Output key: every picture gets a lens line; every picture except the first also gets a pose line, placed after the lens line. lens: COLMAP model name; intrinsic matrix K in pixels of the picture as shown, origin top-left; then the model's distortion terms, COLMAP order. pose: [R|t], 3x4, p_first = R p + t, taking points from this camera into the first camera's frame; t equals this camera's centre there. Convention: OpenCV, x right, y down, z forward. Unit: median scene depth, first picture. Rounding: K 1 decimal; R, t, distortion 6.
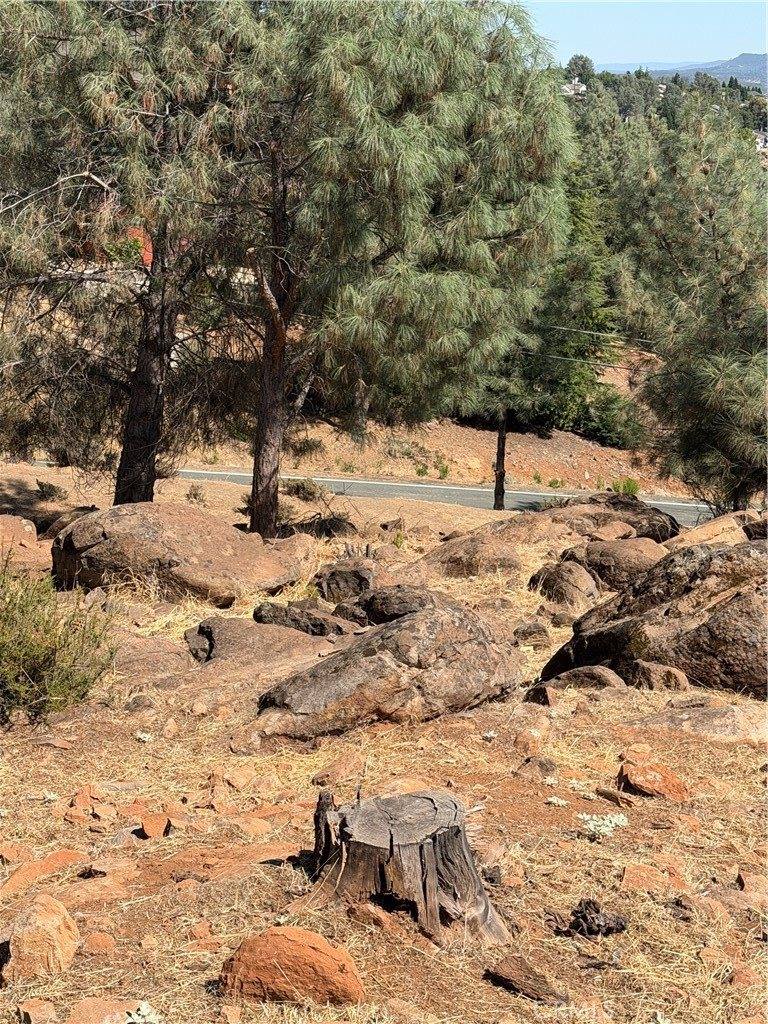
lens RADIAL K [[1612.1, 0, 354.9], [0, 1612.1, 537.2], [0, 0, 1]] dist [0.088580, 0.000000]
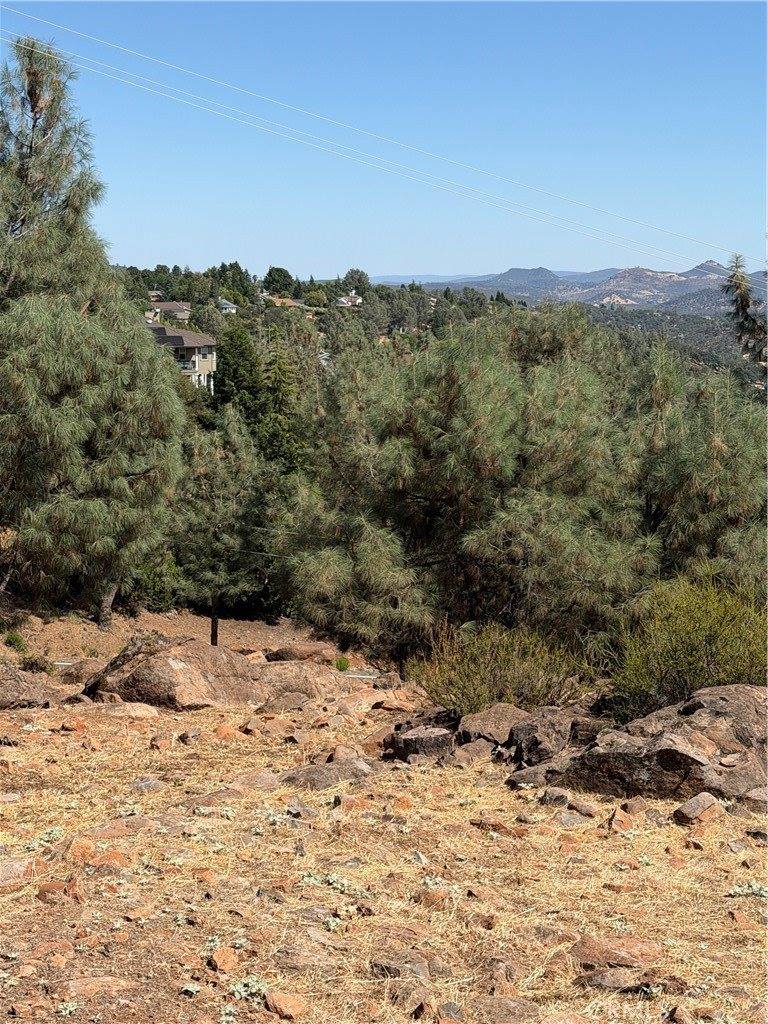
lens RADIAL K [[1612.1, 0, 404.0], [0, 1612.1, 533.5], [0, 0, 1]] dist [0.088580, 0.000000]
pose [[0.987118, -0.015934, 0.159199, 0.098076], [0.035680, 0.991893, -0.121963, 0.060443], [-0.155965, 0.126072, 0.979684, -0.503895]]
